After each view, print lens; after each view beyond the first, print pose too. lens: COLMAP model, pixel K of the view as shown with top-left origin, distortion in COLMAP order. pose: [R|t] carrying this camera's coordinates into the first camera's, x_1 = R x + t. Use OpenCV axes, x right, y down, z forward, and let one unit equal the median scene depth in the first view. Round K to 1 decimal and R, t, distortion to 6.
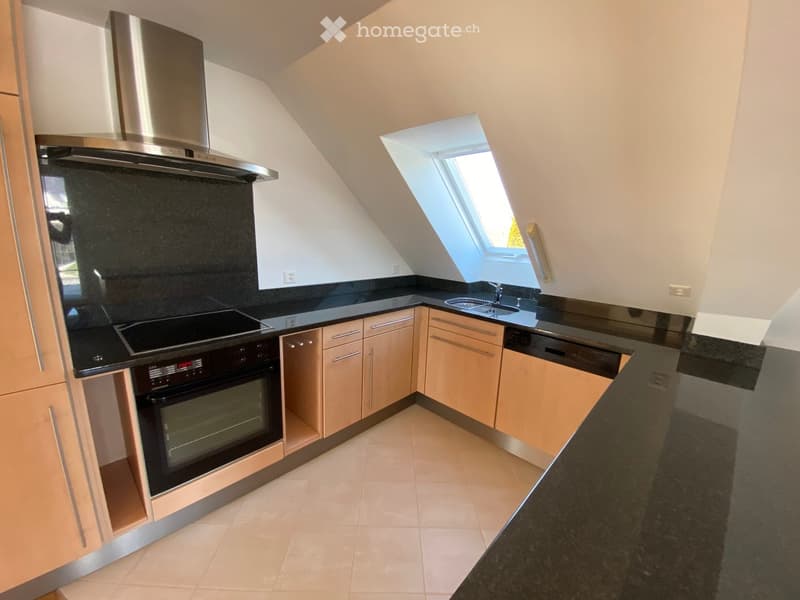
lens RADIAL K [[324.5, 0, 397.7], [0, 324.5, 295.3], [0, 0, 1]] dist [-0.015195, -0.000206]
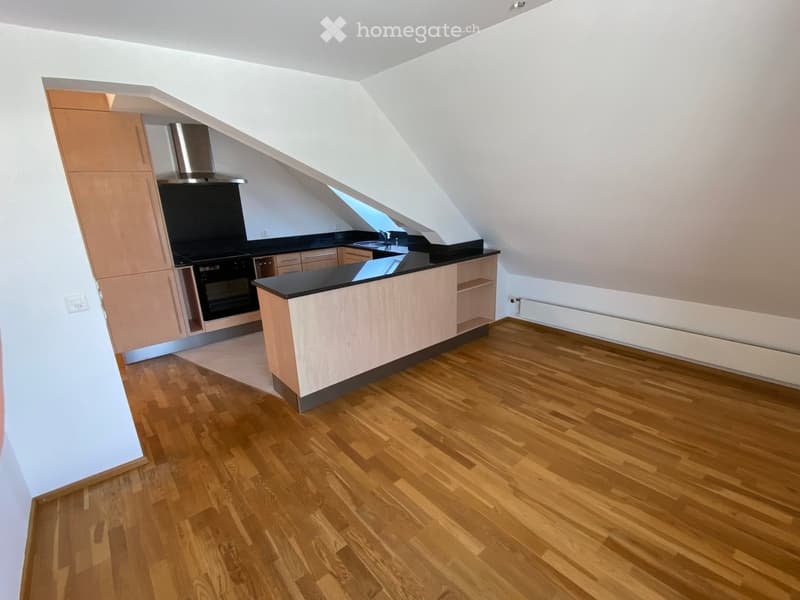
lens RADIAL K [[377.0, 0, 402.9], [0, 377.0, 302.4], [0, 0, 1]] dist [0.003226, -0.000610]
pose [[0.990692, -0.039933, -0.130137, 1.097642], [0.050569, 0.995553, 0.079475, 0.315163], [0.126385, -0.085316, 0.988306, -1.619873]]
